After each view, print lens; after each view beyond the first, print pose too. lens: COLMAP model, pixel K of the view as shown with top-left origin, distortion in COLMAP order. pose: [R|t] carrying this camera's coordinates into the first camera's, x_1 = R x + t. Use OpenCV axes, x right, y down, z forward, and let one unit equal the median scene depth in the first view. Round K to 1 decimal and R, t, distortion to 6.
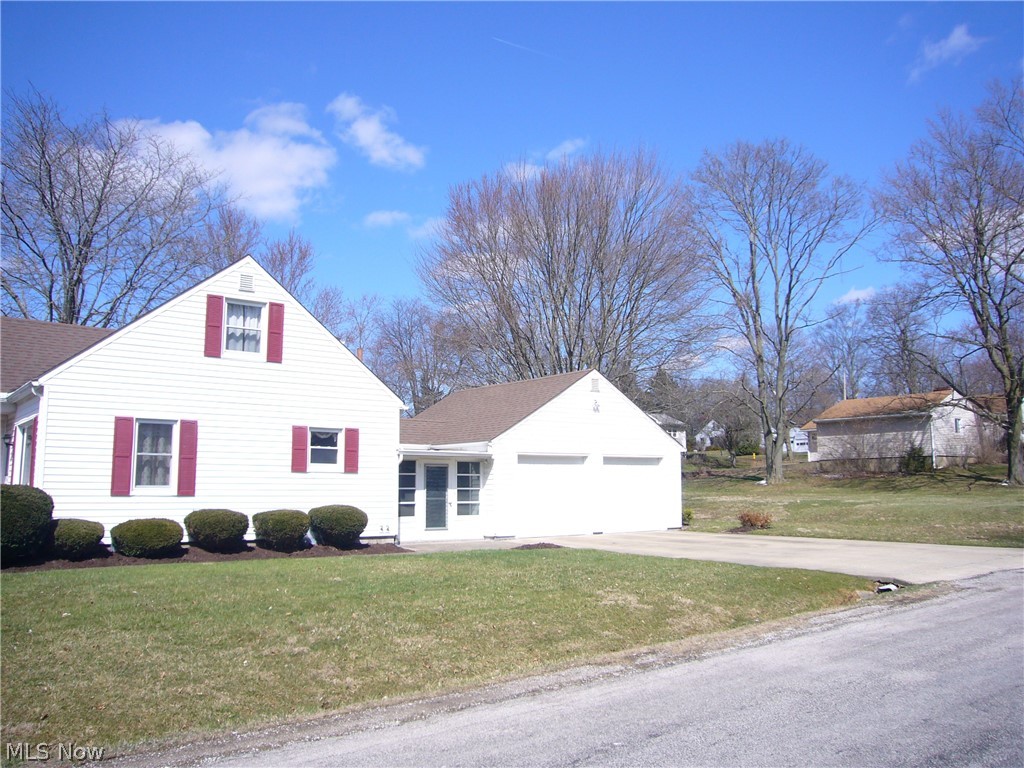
lens RADIAL K [[842.8, 0, 512.0], [0, 842.8, 384.0], [0, 0, 1]] dist [-0.113356, 0.000665]
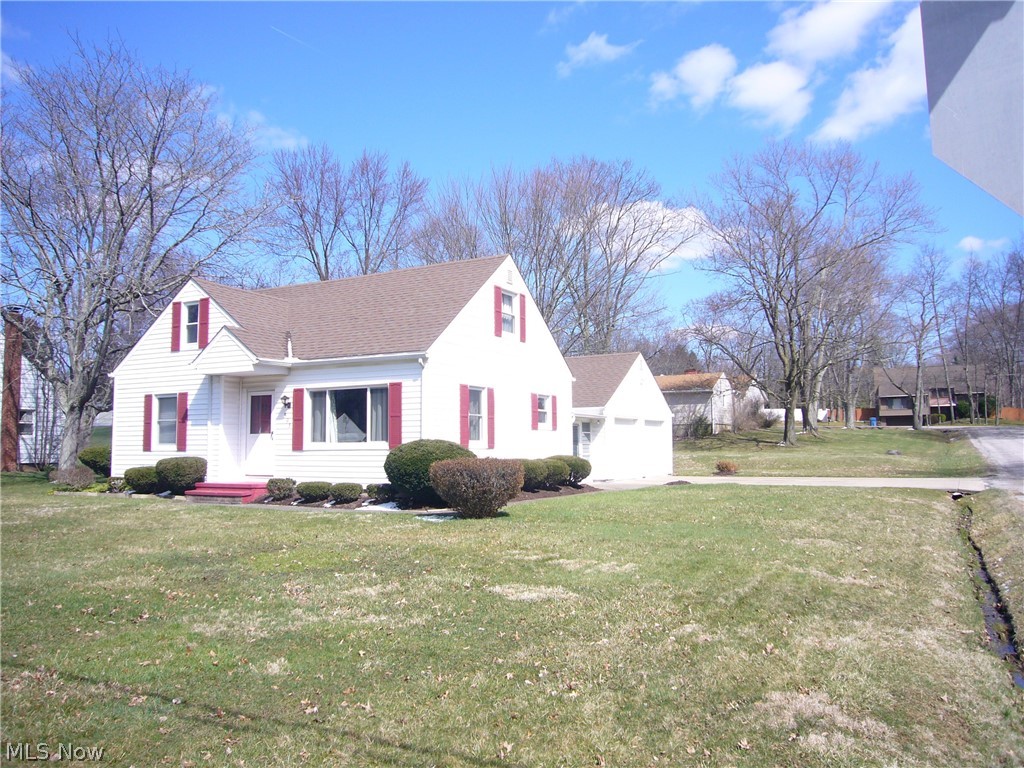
lens RADIAL K [[842.8, 0, 512.0], [0, 842.8, 384.0], [0, 0, 1]] dist [-0.113356, 0.000665]
pose [[0.915744, 0.025346, 0.400963, -0.775228], [-0.041331, 0.998656, 0.031266, -0.001947], [-0.399631, -0.045204, 0.915561, -0.143696]]
